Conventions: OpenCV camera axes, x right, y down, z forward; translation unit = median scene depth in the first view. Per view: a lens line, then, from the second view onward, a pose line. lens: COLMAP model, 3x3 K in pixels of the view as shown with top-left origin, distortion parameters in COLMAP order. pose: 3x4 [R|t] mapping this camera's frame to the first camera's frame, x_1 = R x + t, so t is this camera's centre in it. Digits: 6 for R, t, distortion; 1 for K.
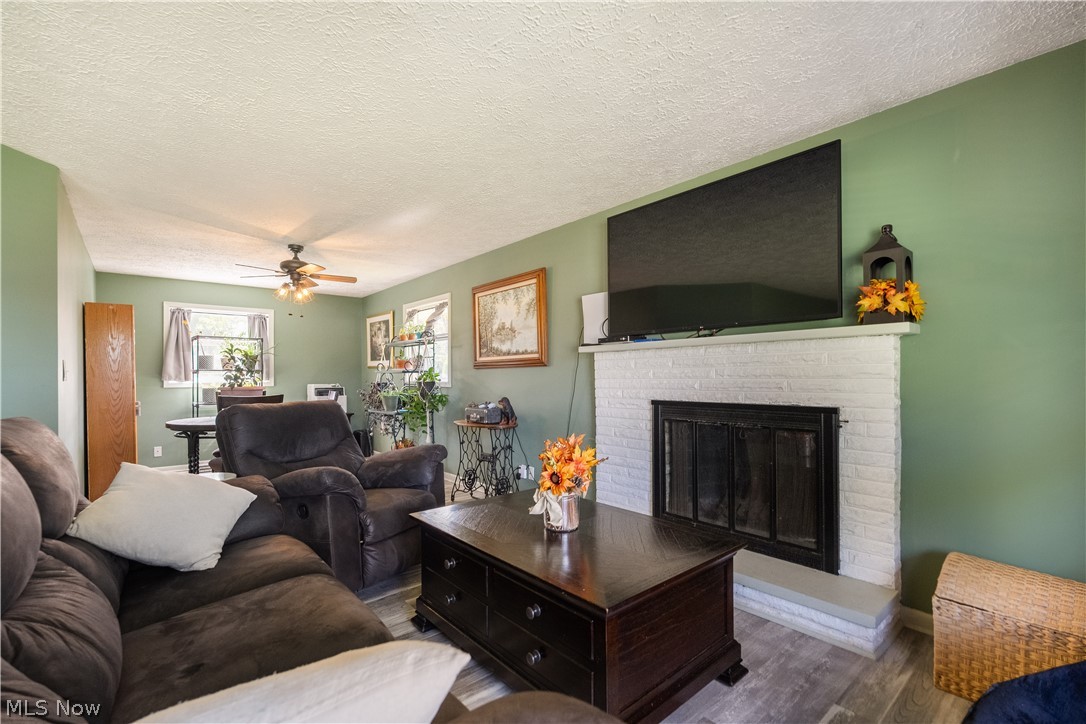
lens RADIAL K [[475.8, 0, 544.5], [0, 475.8, 367.6], [0, 0, 1]] dist [-0.003085, -0.001227]
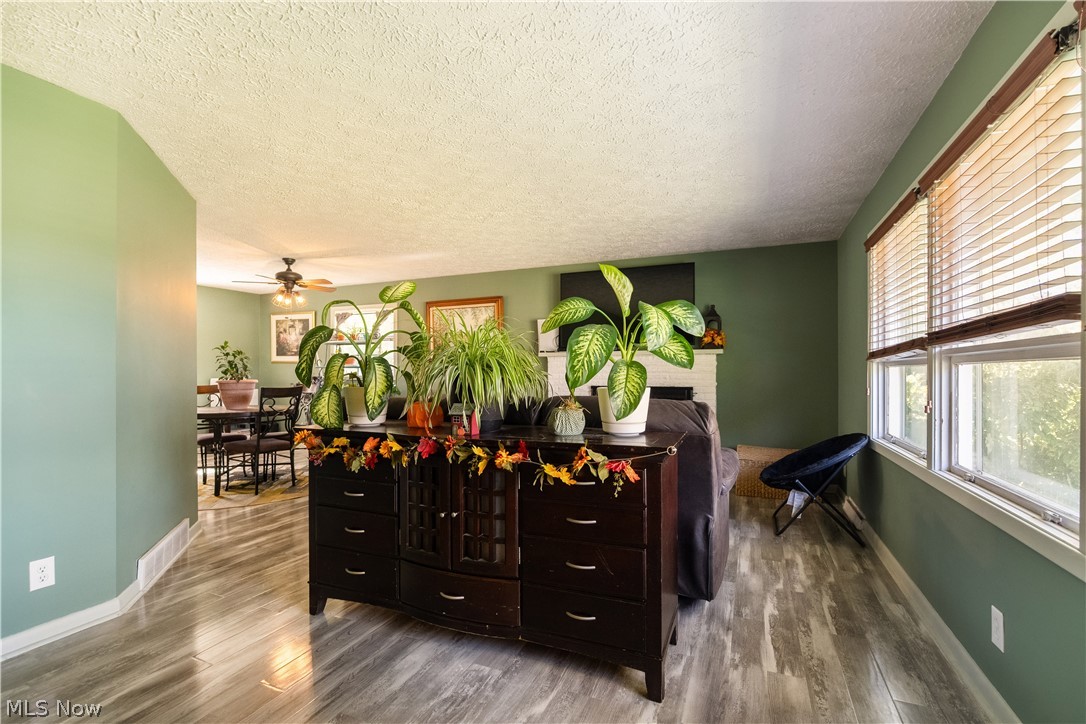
lens RADIAL K [[475.8, 0, 544.0], [0, 475.8, 367.9], [0, 0, 1]] dist [-0.003085, -0.001227]
pose [[0.900338, 0.004846, 0.435165, -0.468482], [-0.010766, 0.999880, 0.011139, -0.009641], [-0.435058, -0.014714, 0.900282, -0.325057]]
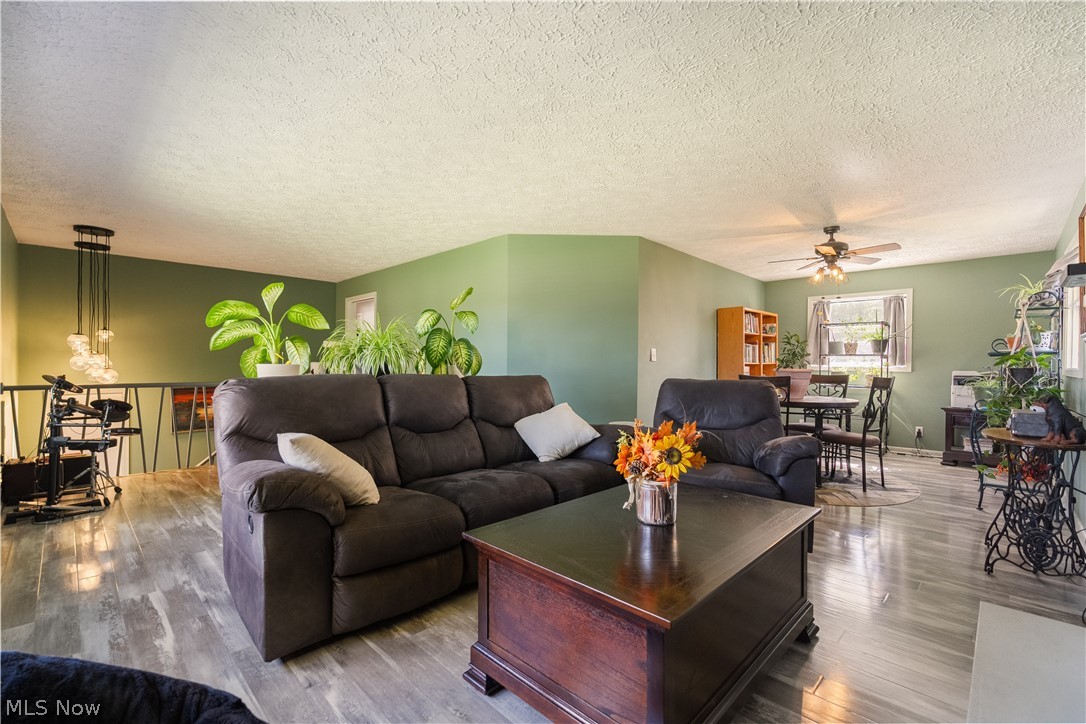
lens RADIAL K [[475.8, 0, 544.6], [0, 475.8, 363.4], [0, 0, 1]] dist [-0.003085, -0.001227]
pose [[0.081311, 0.004916, -0.996677, 0.414155], [0.012083, 0.999909, 0.005917, 0.012809], [0.996616, -0.012524, 0.081245, 0.325325]]
